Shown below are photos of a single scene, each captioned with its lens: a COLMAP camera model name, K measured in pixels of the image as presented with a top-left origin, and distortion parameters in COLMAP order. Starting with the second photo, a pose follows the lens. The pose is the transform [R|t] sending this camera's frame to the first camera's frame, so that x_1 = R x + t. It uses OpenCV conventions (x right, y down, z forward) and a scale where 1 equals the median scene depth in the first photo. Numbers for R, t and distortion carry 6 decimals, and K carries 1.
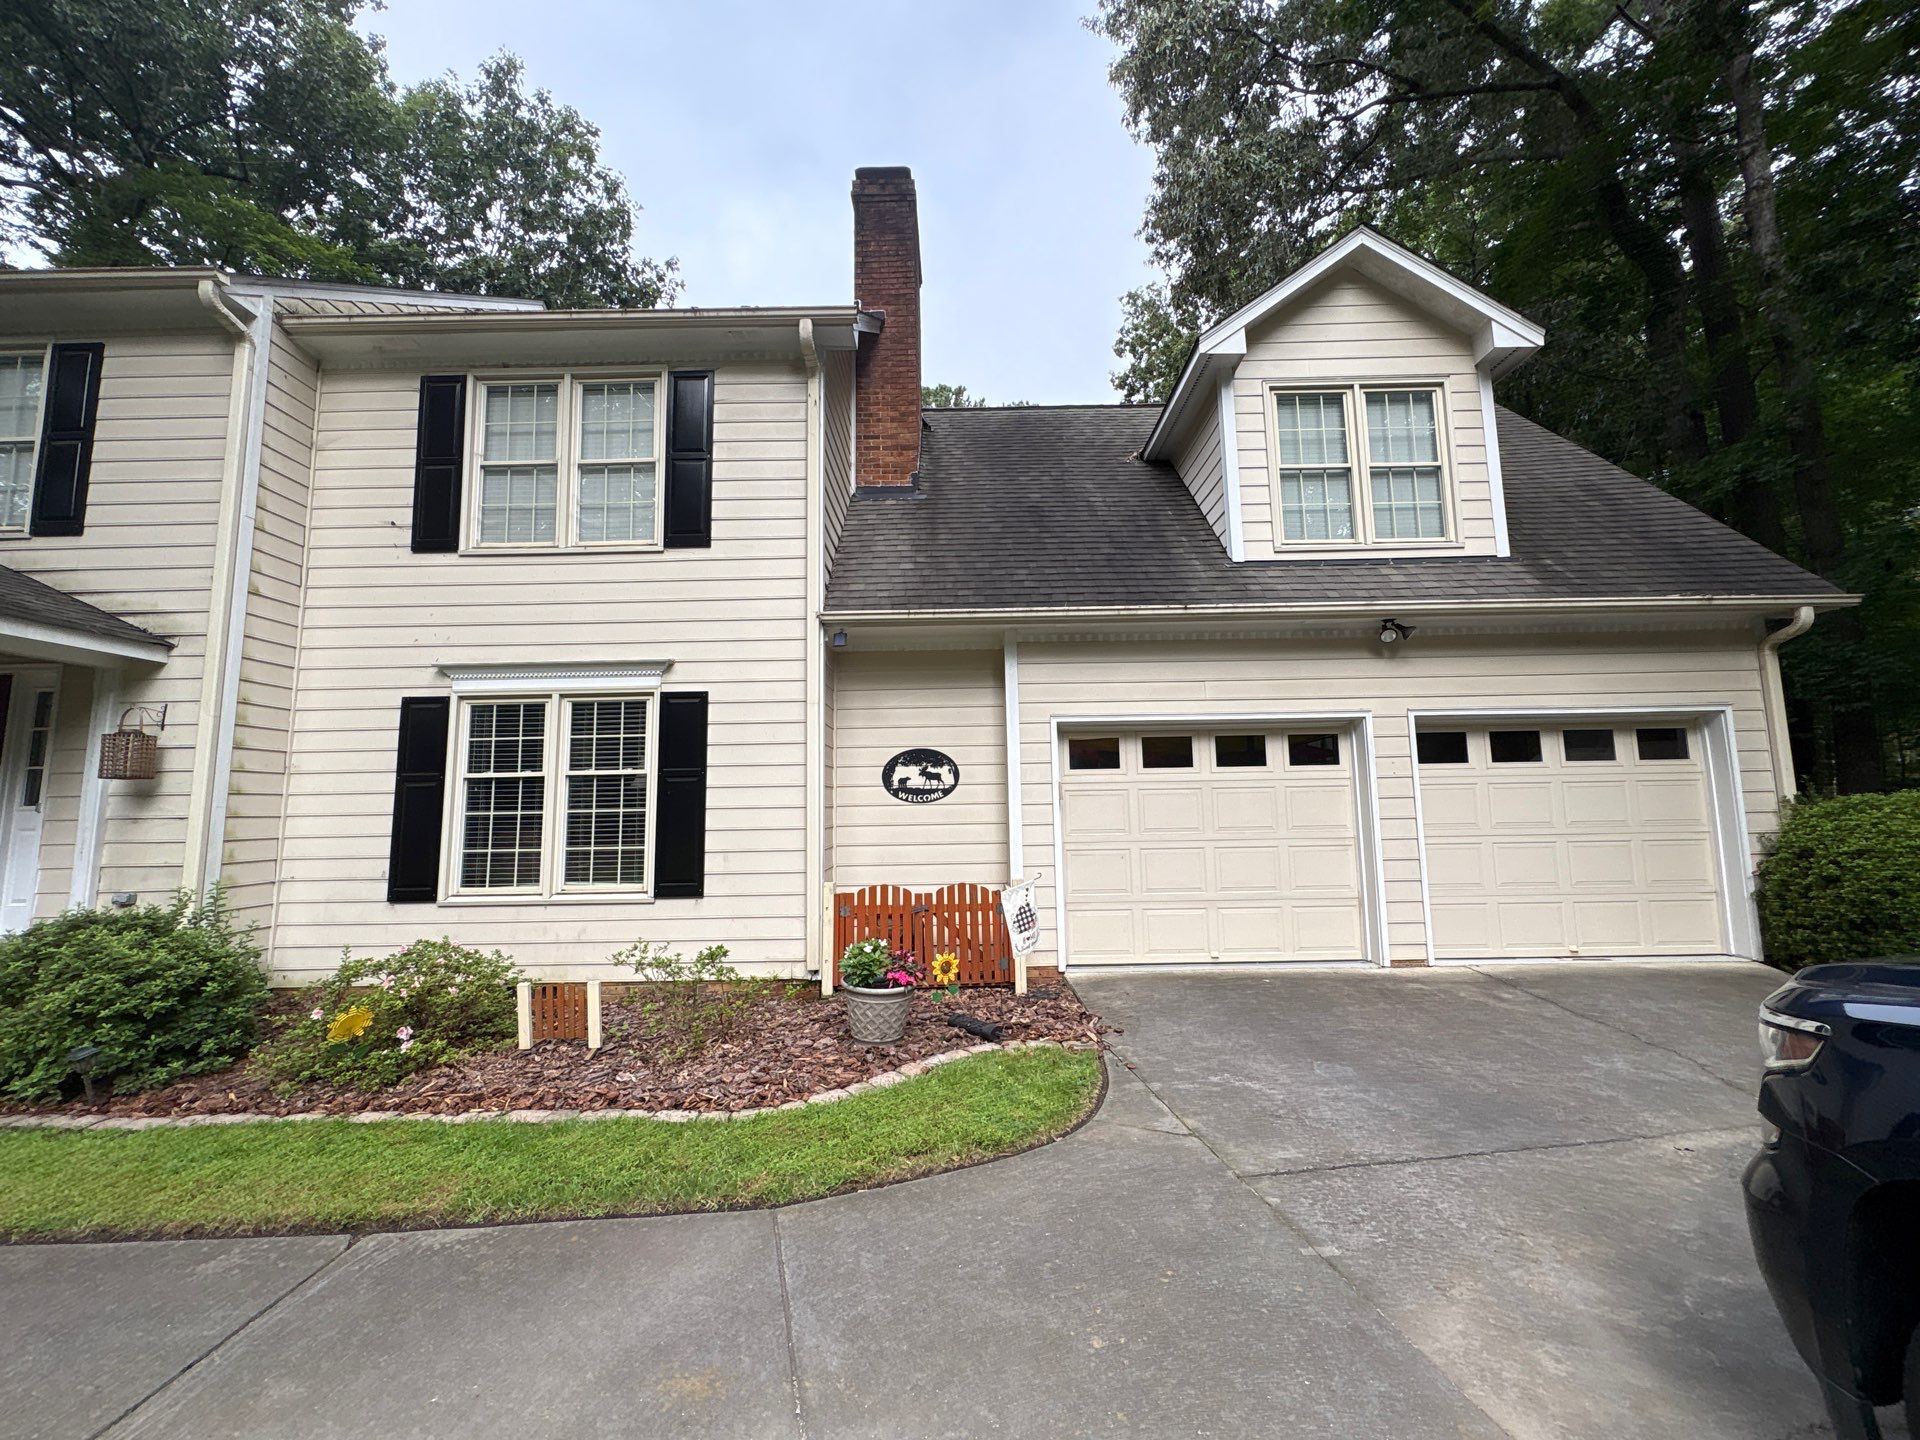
lens RADIAL K [[757.5, 0, 959.0], [0, 757.5, 718.1], [0, 0, 1]] dist [0.004544, -0.000488]
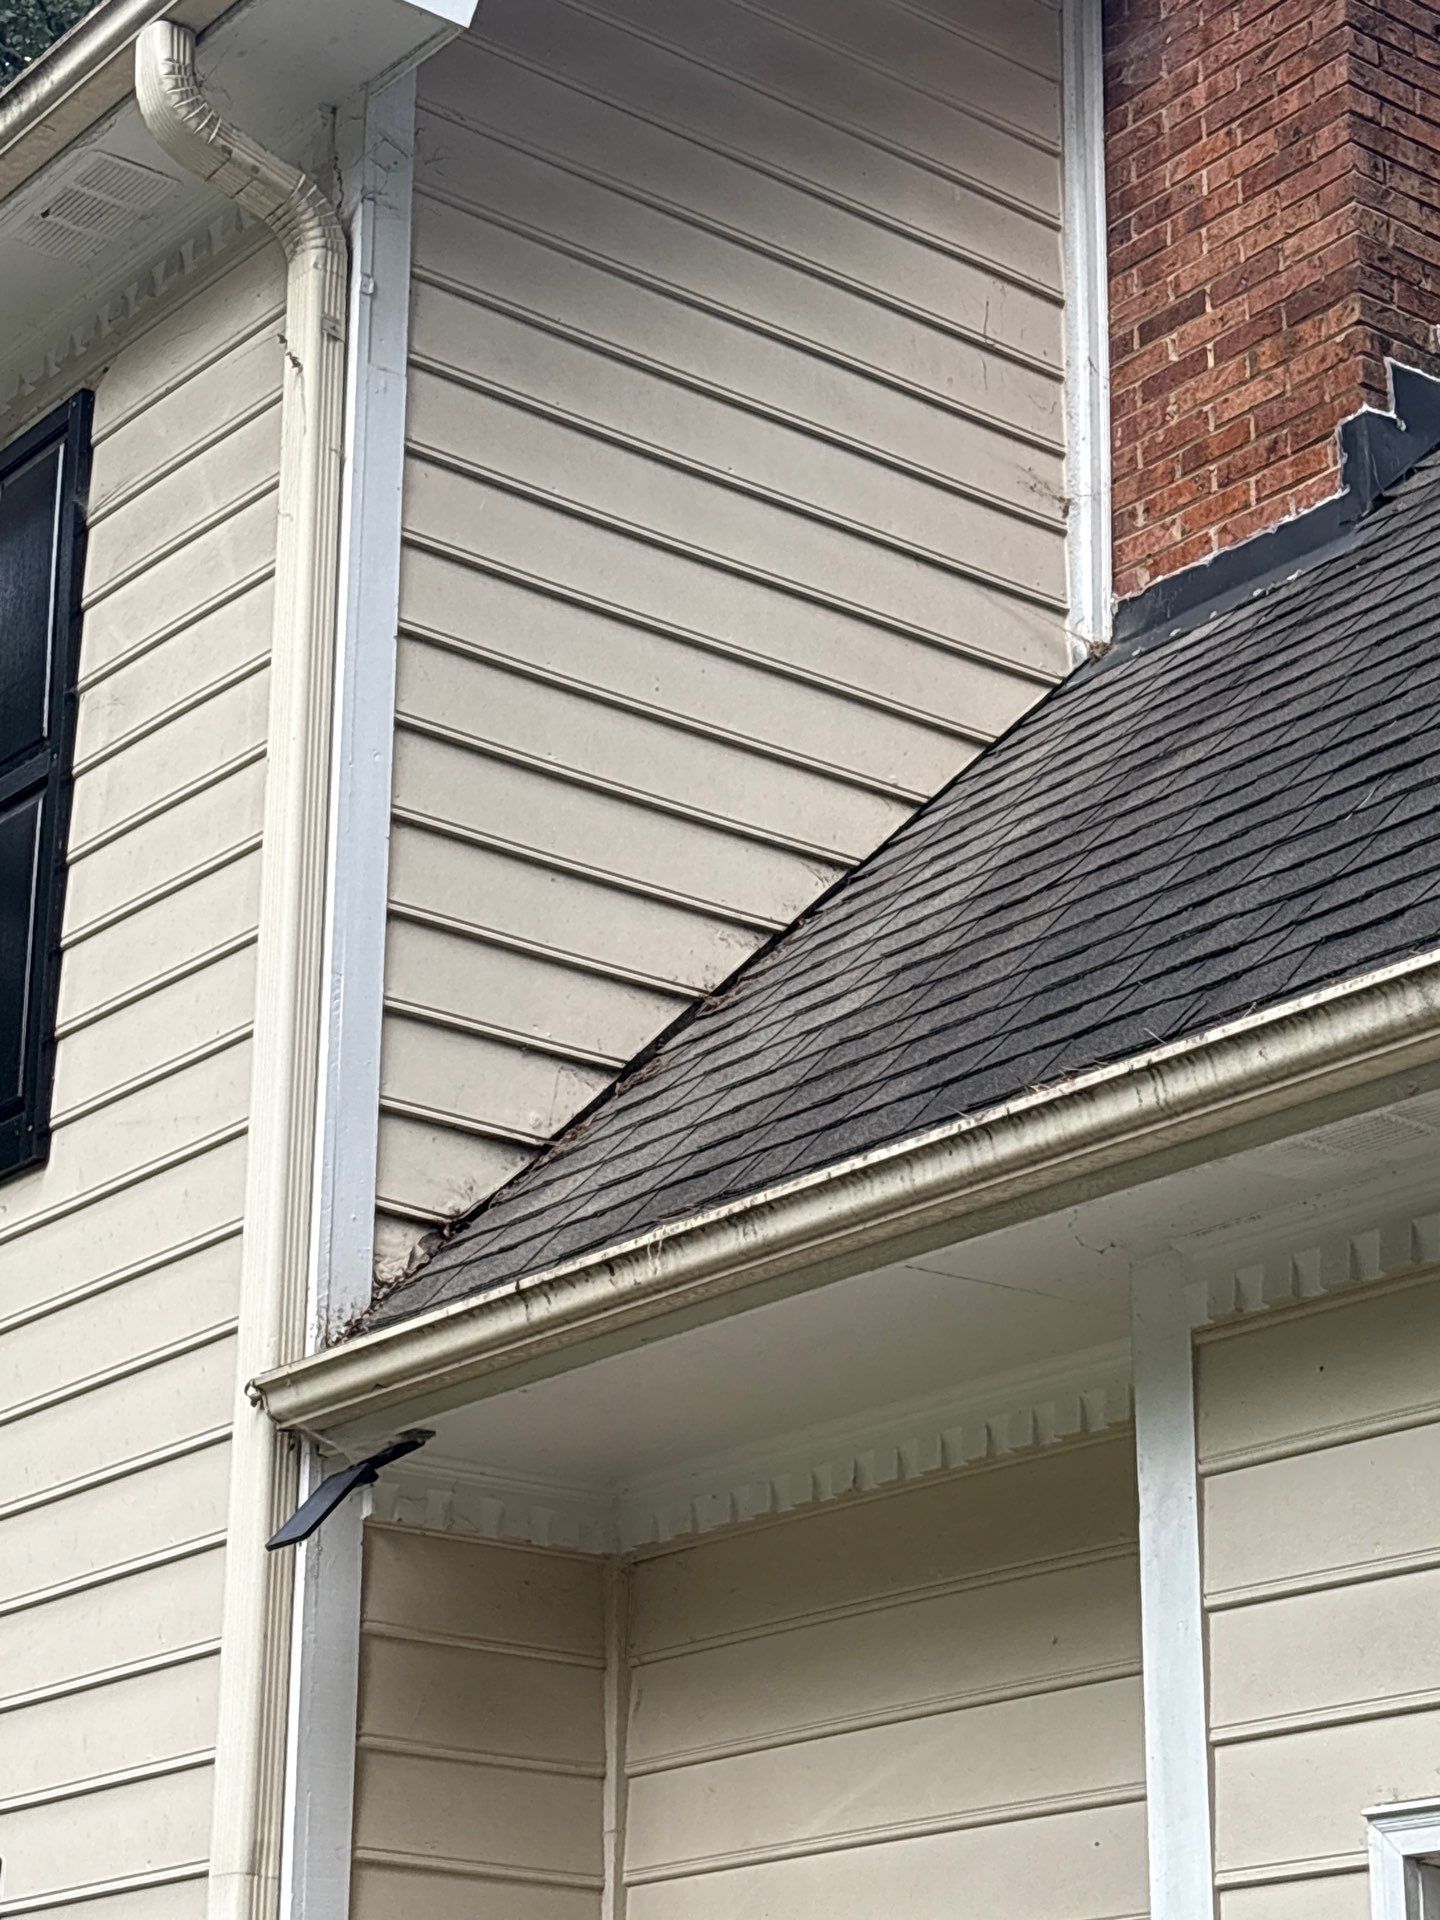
lens RADIAL K [[4045.8, 0, 719.5], [0, 4045.8, 959.8], [0, 0, 1]] dist [0.052073, 0.000000]
pose [[0.627747, -0.250098, -0.737146, 0.643825], [0.071243, 0.961465, -0.265534, 0.035916], [0.775150, 0.114172, 0.621375, 0.428497]]
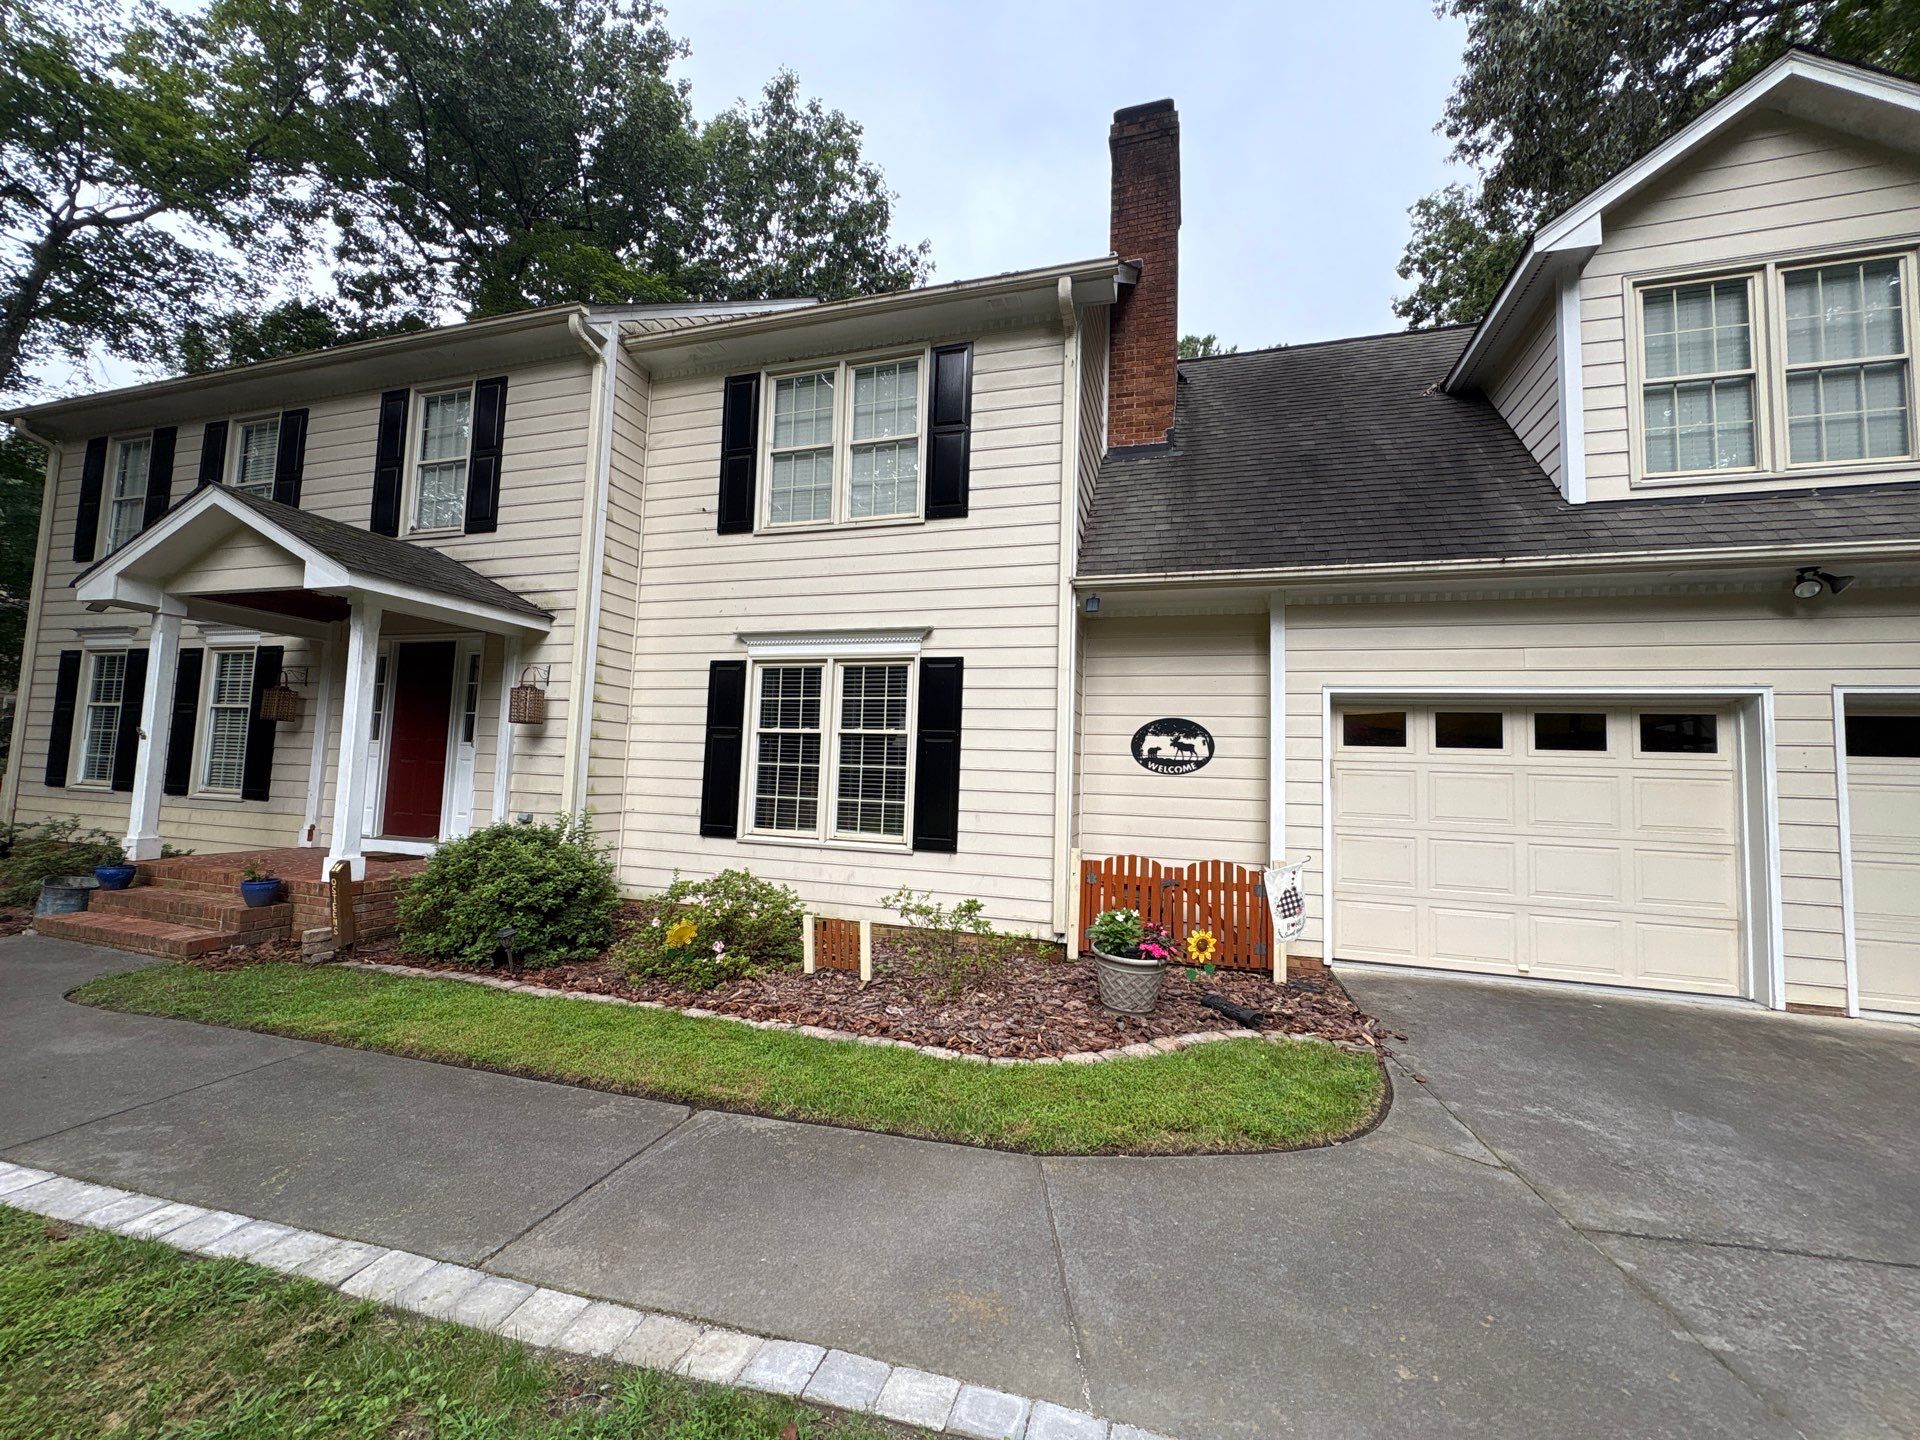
lens RADIAL K [[757.5, 0, 961.6], [0, 757.5, 718.7], [0, 0, 1]] dist [0.004544, -0.000488]
pose [[0.956542, 0.028970, -0.290151, -0.028954], [-0.017680, 0.998984, 0.041460, 0.006091], [0.291057, -0.034528, 0.956082, 0.003290]]
